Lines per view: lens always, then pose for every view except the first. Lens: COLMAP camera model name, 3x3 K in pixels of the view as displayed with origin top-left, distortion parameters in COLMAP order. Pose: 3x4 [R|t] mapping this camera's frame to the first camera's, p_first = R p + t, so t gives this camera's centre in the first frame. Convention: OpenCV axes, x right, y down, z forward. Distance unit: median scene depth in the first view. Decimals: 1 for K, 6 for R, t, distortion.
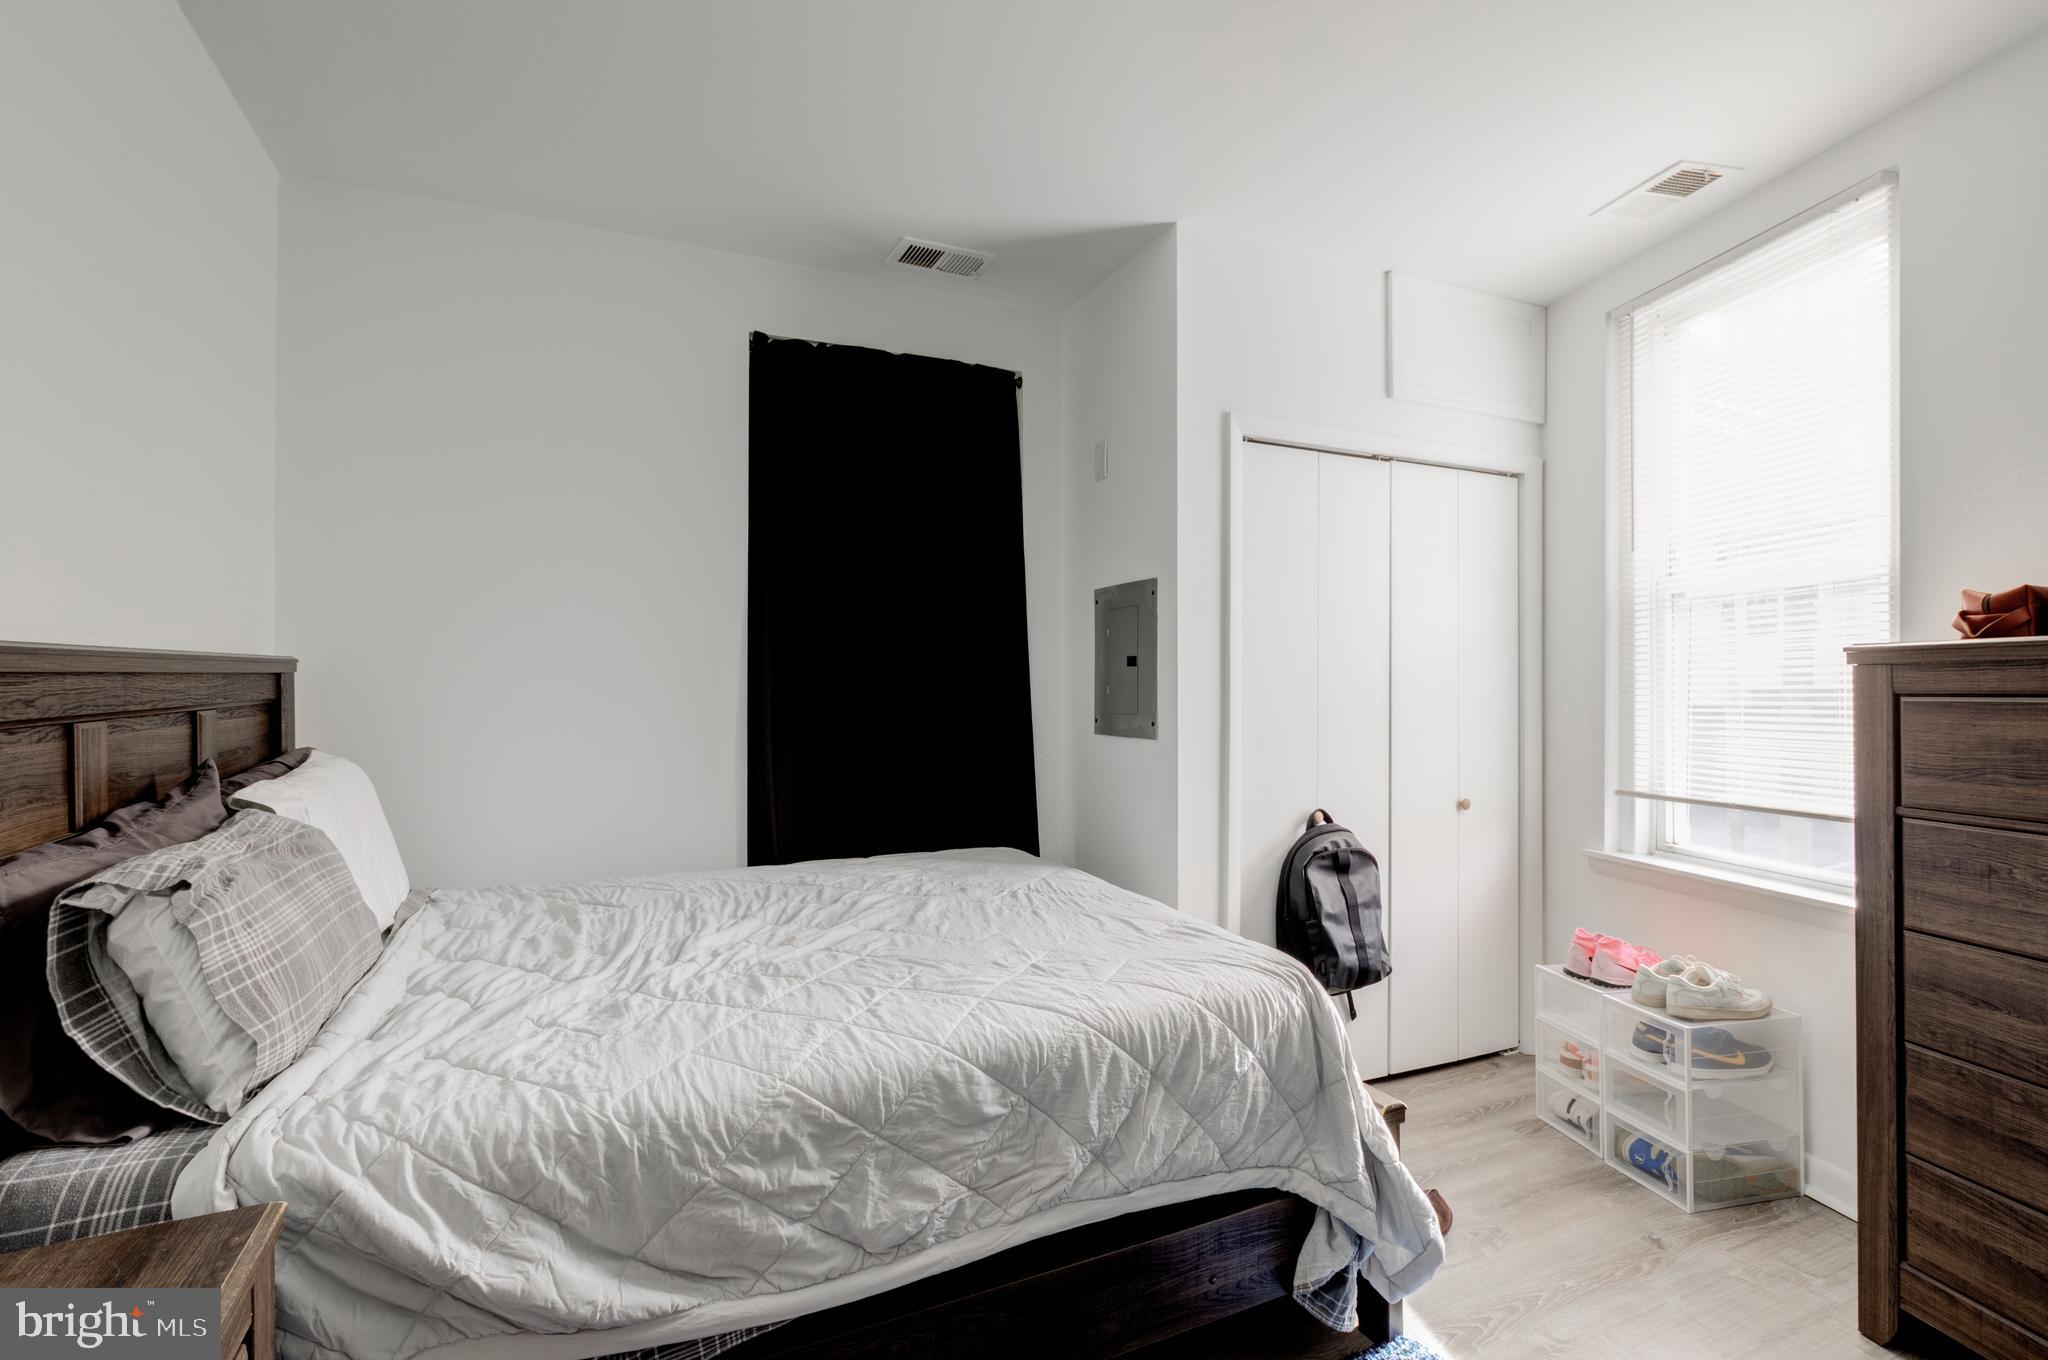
lens RADIAL K [[950.7, 0, 1020.6], [0, 950.7, 714.0], [0, 0, 1]] dist [-0.017722, 0.010467]
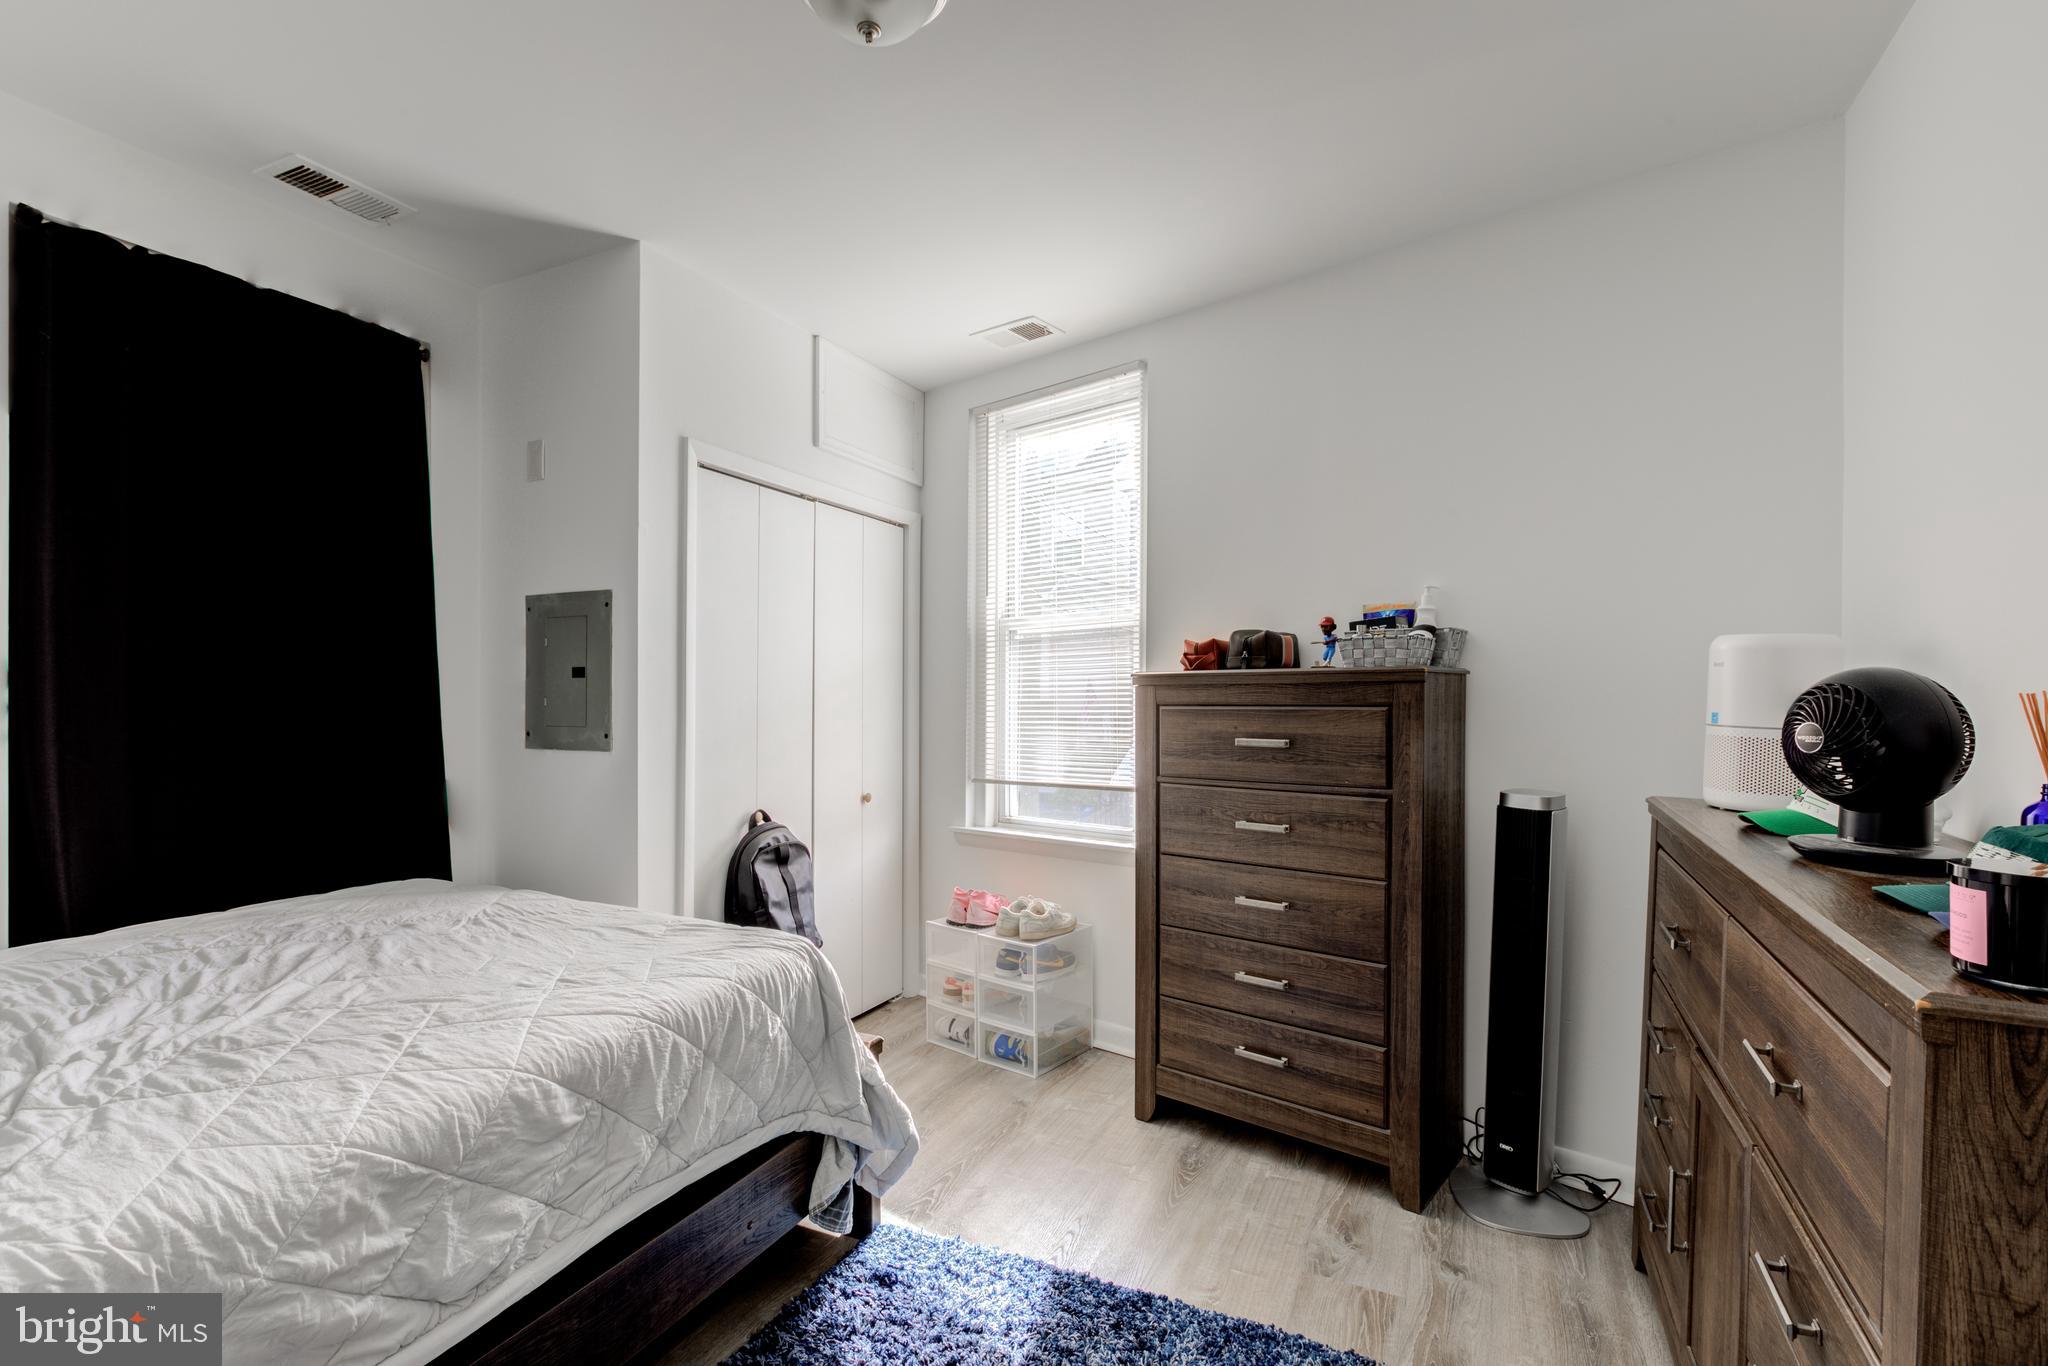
lens RADIAL K [[926.1, 0, 1020.7], [0, 926.1, 753.1], [0, 0, 1]] dist [-0.009270, 0.003915]
pose [[0.773167, -0.034835, 0.633245, -0.217053], [0.015833, 0.999239, 0.035637, 0.001057], [-0.634005, -0.017527, 0.773130, -0.044240]]
